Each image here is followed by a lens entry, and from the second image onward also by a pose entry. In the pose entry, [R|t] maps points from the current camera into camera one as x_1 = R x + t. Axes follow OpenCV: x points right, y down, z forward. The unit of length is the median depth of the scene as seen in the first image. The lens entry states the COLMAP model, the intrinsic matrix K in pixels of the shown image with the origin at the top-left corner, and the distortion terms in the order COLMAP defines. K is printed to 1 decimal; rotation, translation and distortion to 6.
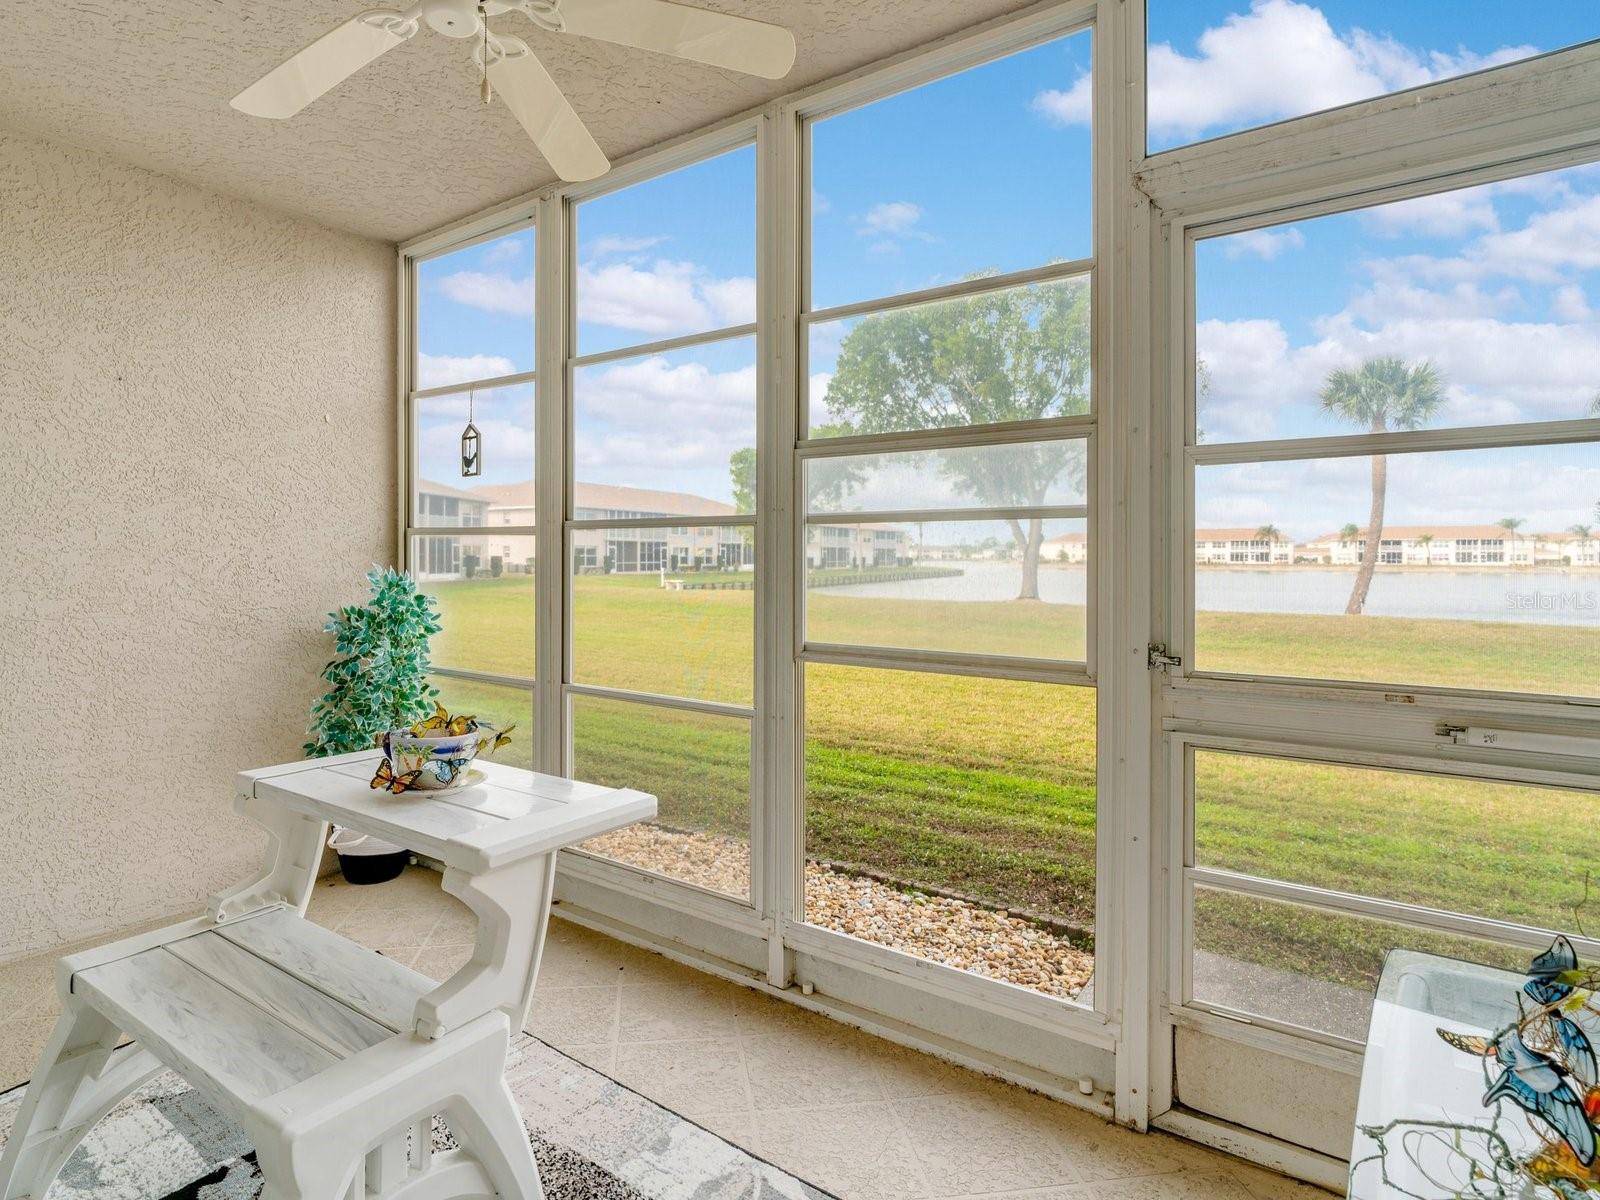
lens RADIAL K [[851.8, 0, 791.2], [0, 851.8, 565.6], [0, 0, 1]] dist [-0.007424, 0.000174]
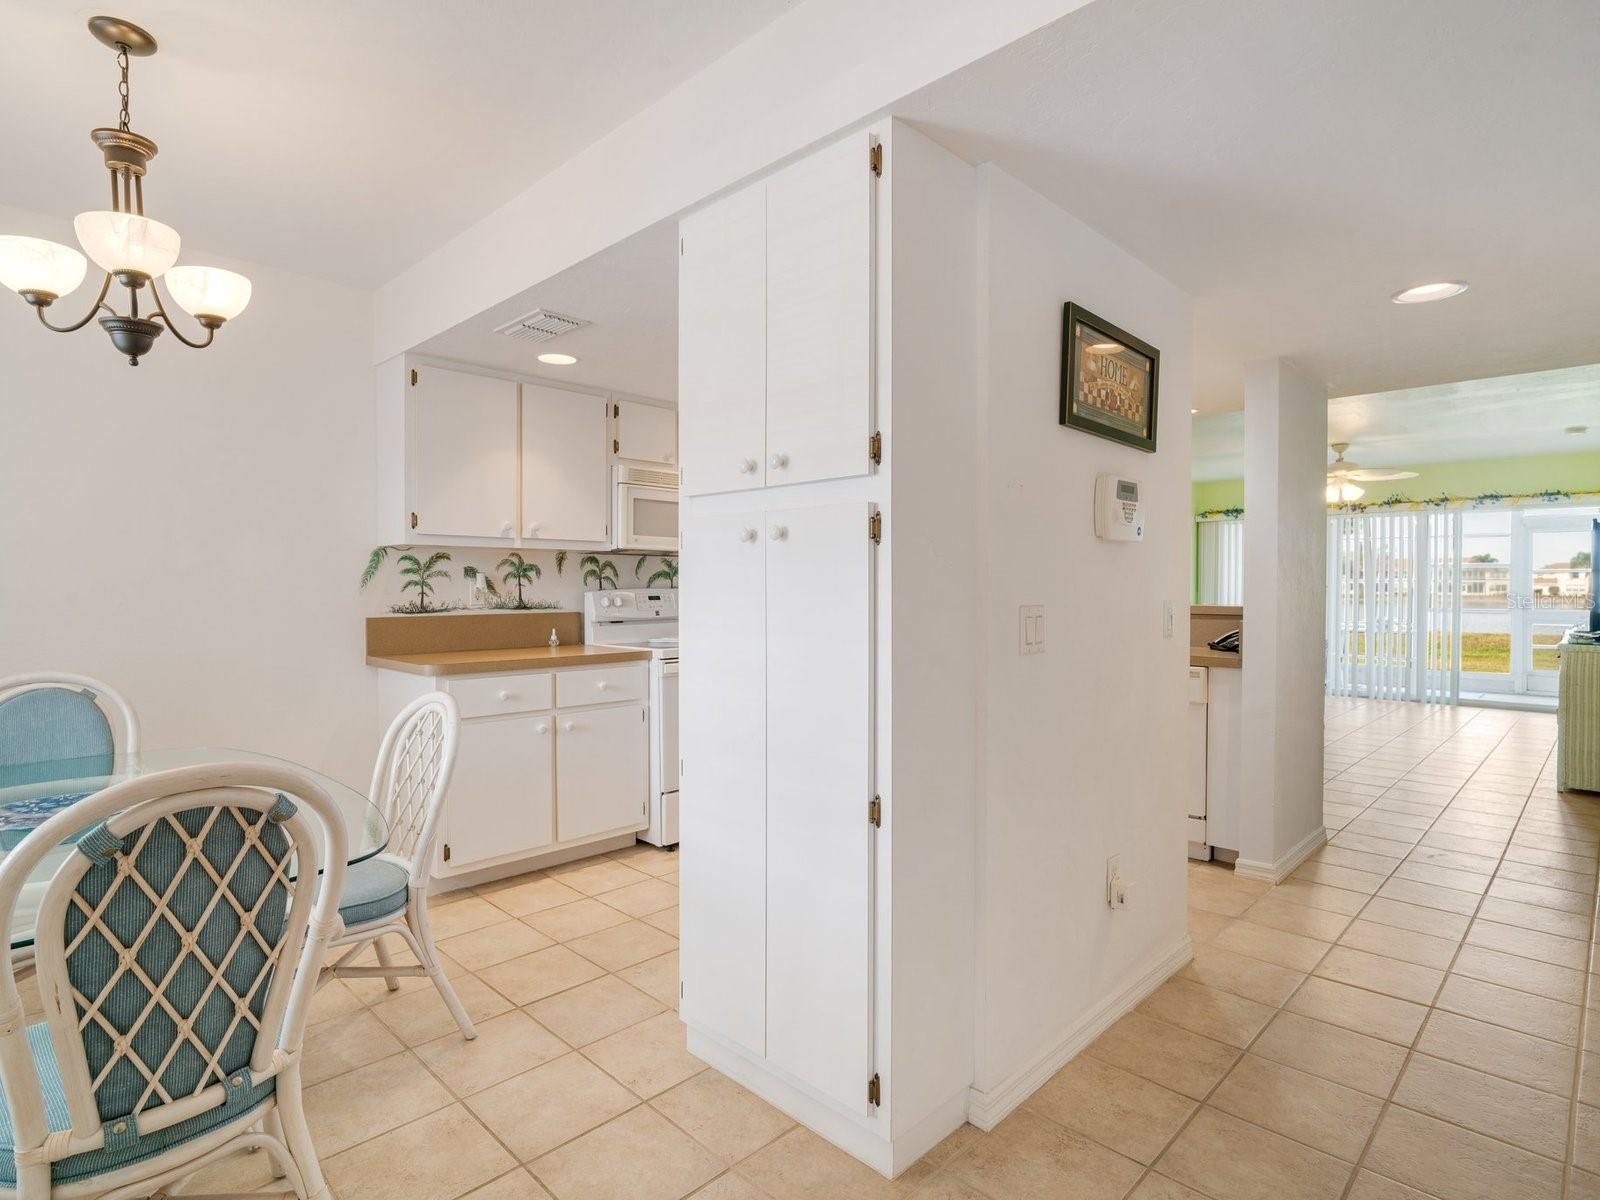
lens RADIAL K [[842.1, 0, 778.5], [0, 842.1, 597.7], [0, 0, 1]] dist [-0.013980, 0.000743]
pose [[0.982564, 0.003604, -0.185892, -1.216066], [-0.003151, 0.999991, 0.002730, 0.016665], [0.185900, -0.002097, 0.982566, -1.907793]]
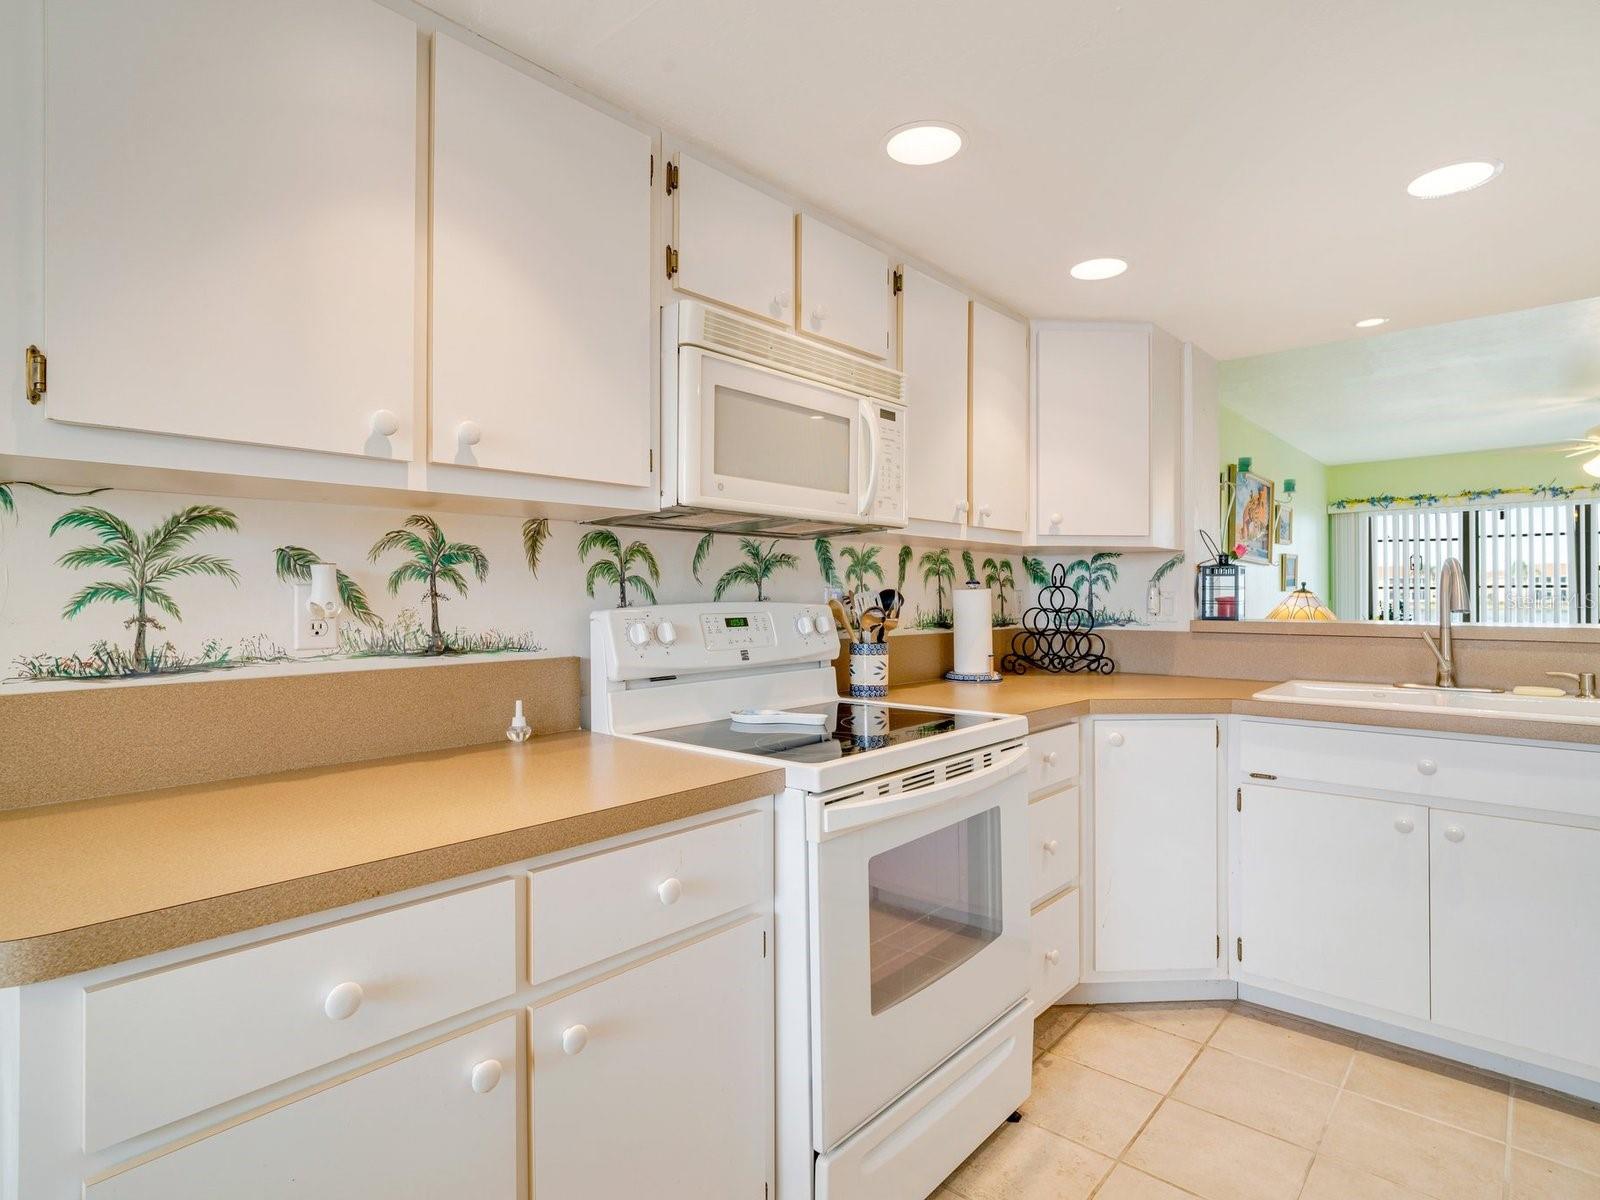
lens RADIAL K [[836.5, 0, 781.8], [0, 836.5, 590.0], [0, 0, 1]] dist [-0.015822, 0.000535]
pose [[0.990941, -0.003970, -0.134237, -1.439166], [0.001551, 0.999835, -0.018119, 0.011304], [0.134287, 0.017746, 0.990784, -1.450493]]
